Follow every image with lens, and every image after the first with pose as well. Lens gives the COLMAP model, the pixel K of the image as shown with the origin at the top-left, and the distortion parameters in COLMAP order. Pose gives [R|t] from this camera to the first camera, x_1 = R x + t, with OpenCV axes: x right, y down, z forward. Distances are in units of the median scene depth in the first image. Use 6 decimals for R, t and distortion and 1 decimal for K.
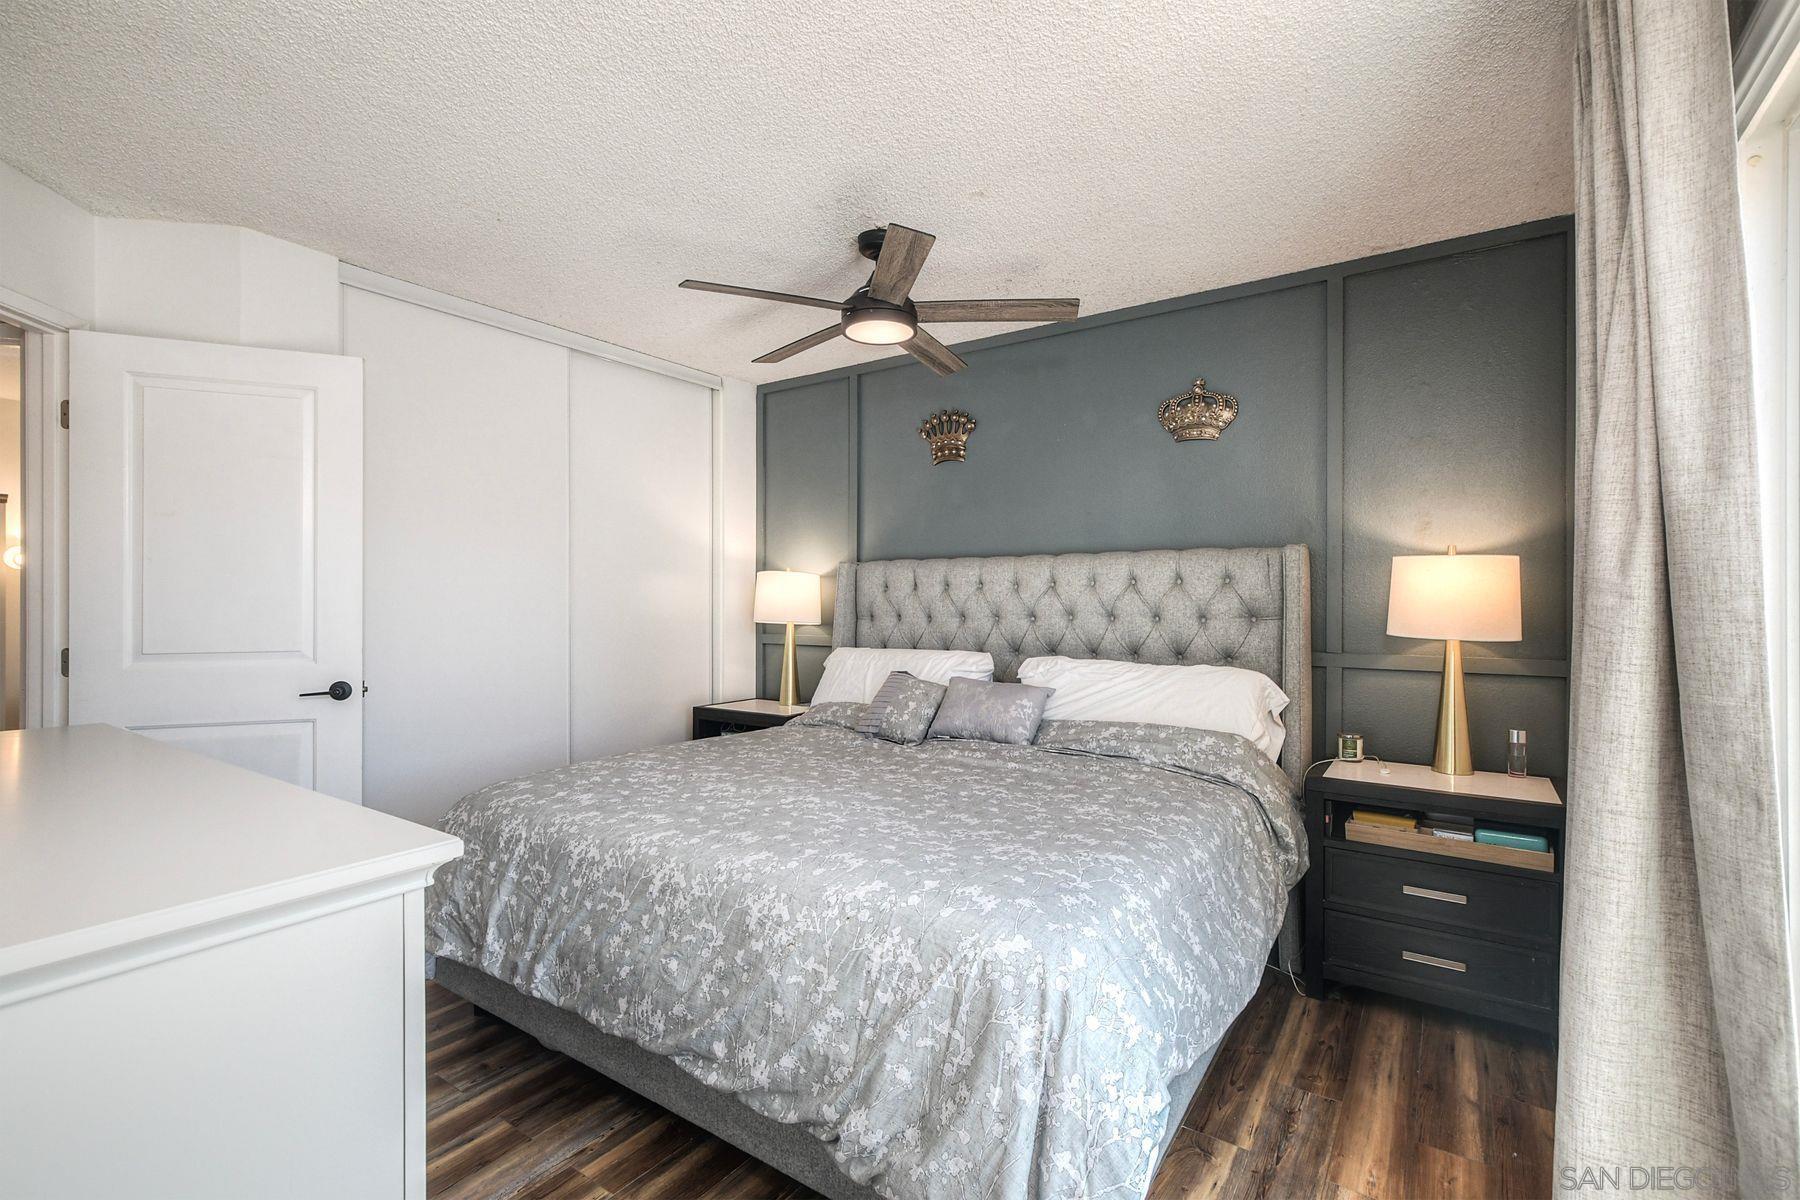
lens RADIAL K [[803.0, 0, 902.5], [0, 803.0, 601.0], [0, 0, 1]] dist [0.003600, -0.000119]
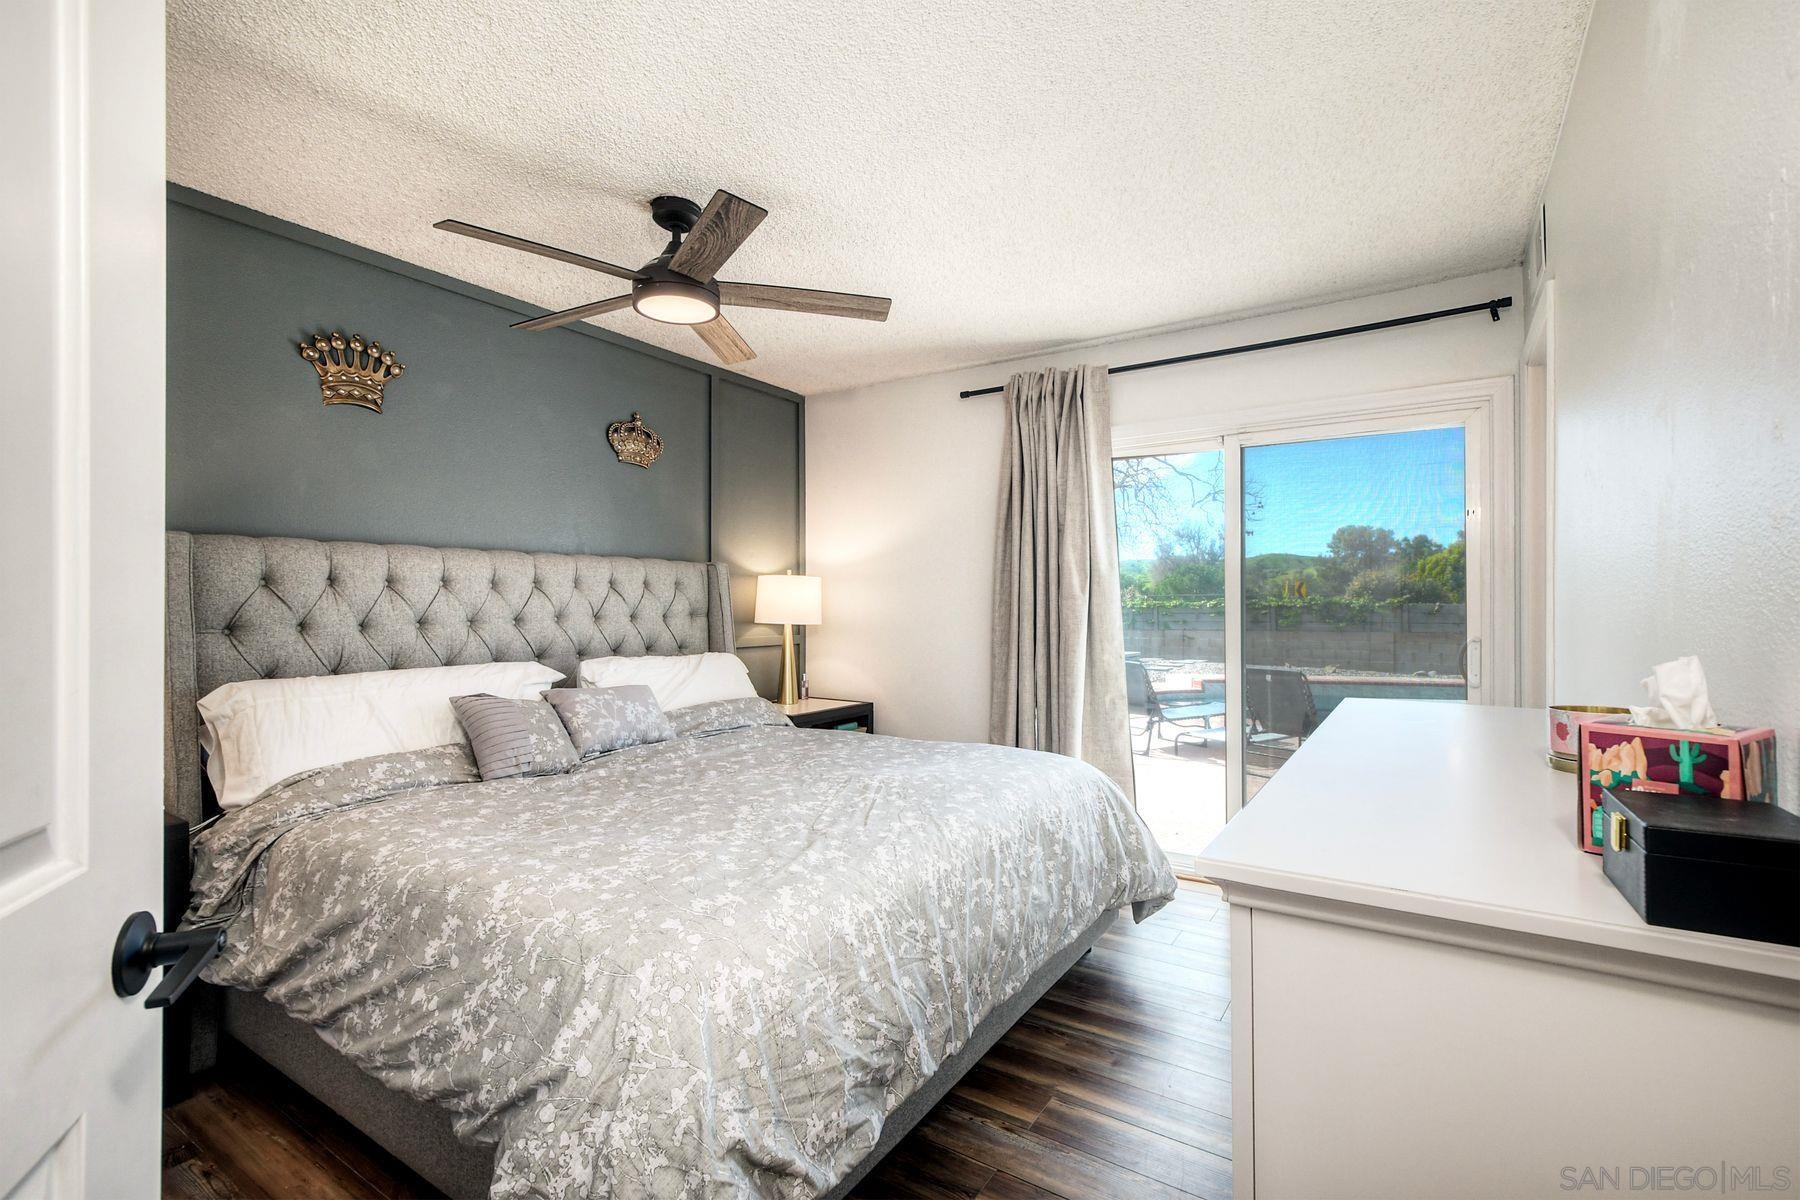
lens RADIAL K [[803.0, 0, 909.9], [0, 803.0, 592.4], [0, 0, 1]] dist [0.003600, -0.000119]
pose [[-0.038051, 0.015409, 0.999157, -0.820026], [0.000735, 0.999881, -0.015393, 0.003740], [-0.999276, 0.000148, -0.038058, 0.662344]]
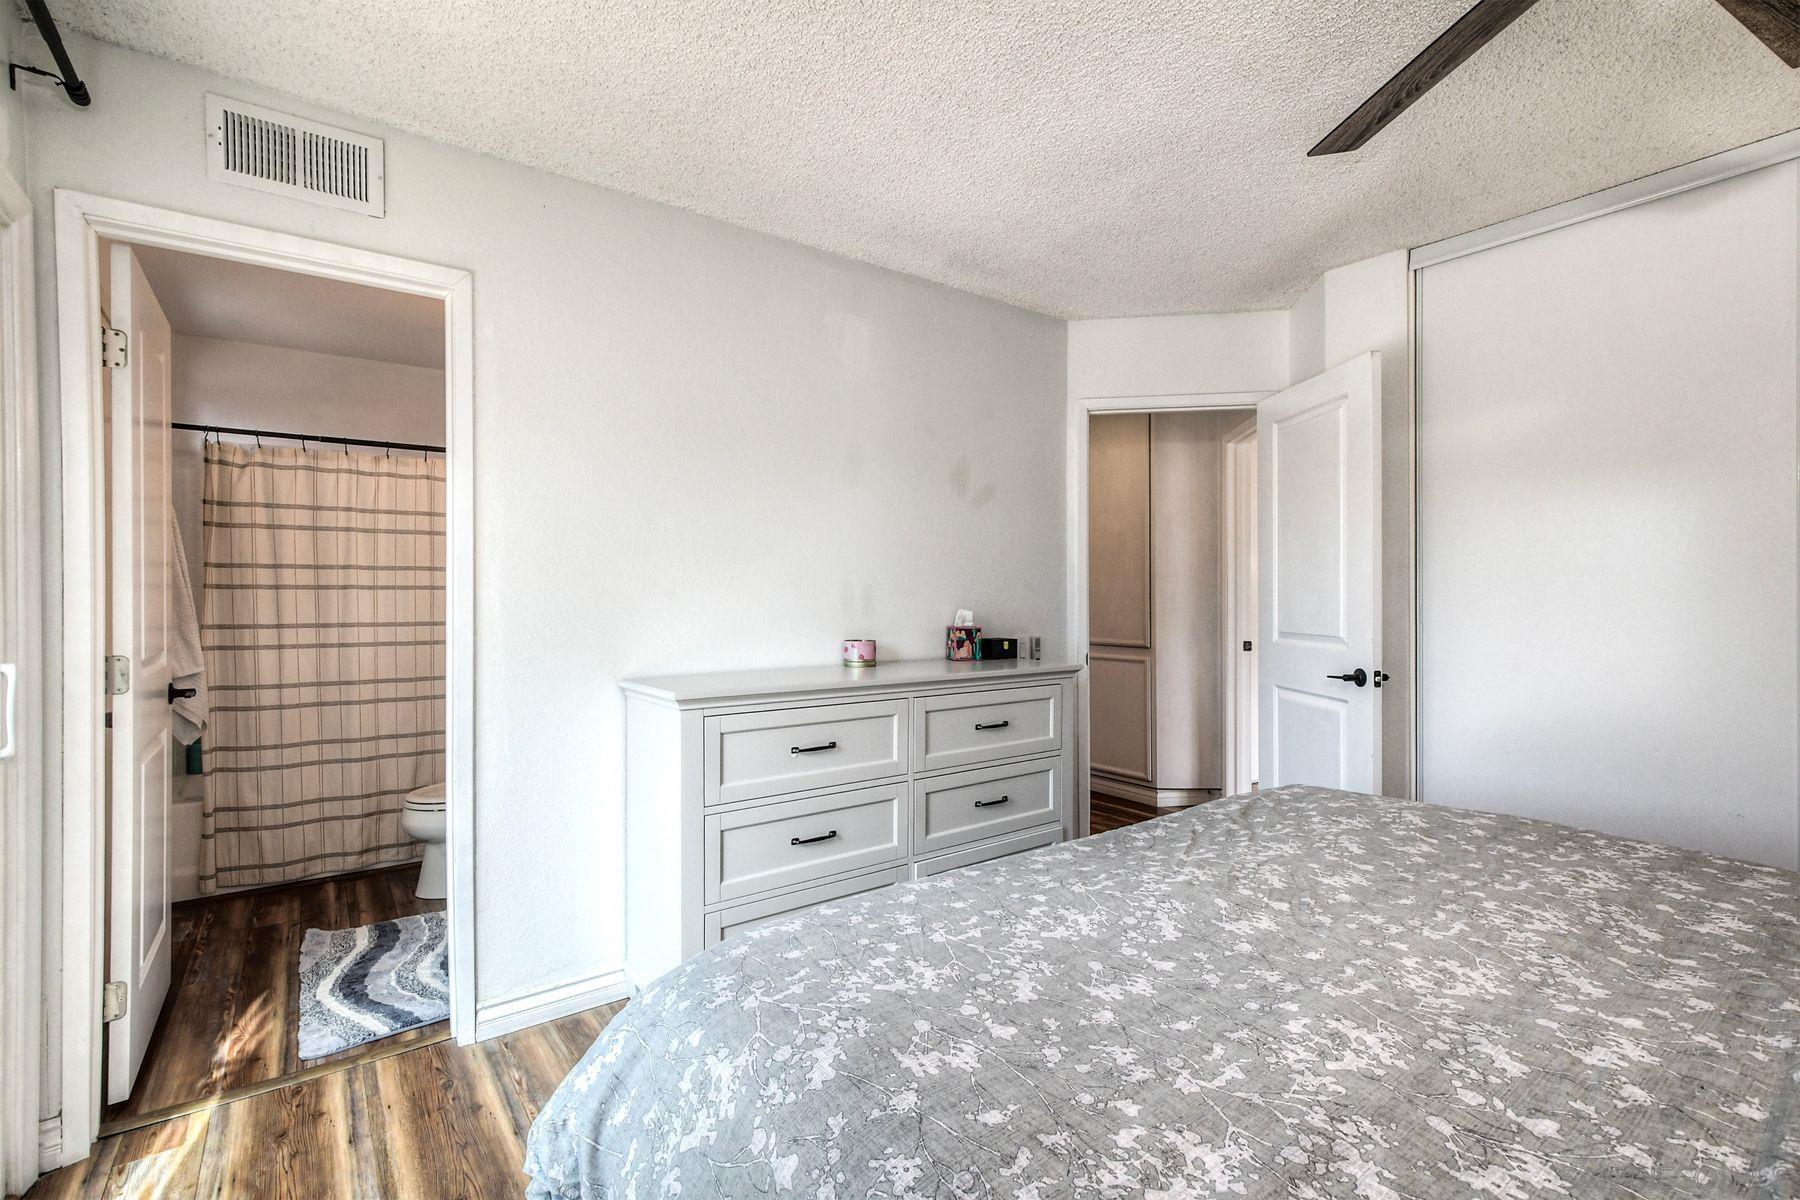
lens RADIAL K [[803.0, 0, 896.3], [0, 803.0, 603.2], [0, 0, 1]] dist [0.003600, -0.000119]
pose [[-0.328429, 0.011547, -0.944458, 0.642127], [0.007448, 0.999926, 0.009635, 0.000084], [0.944499, -0.003870, -0.328491, 1.028314]]
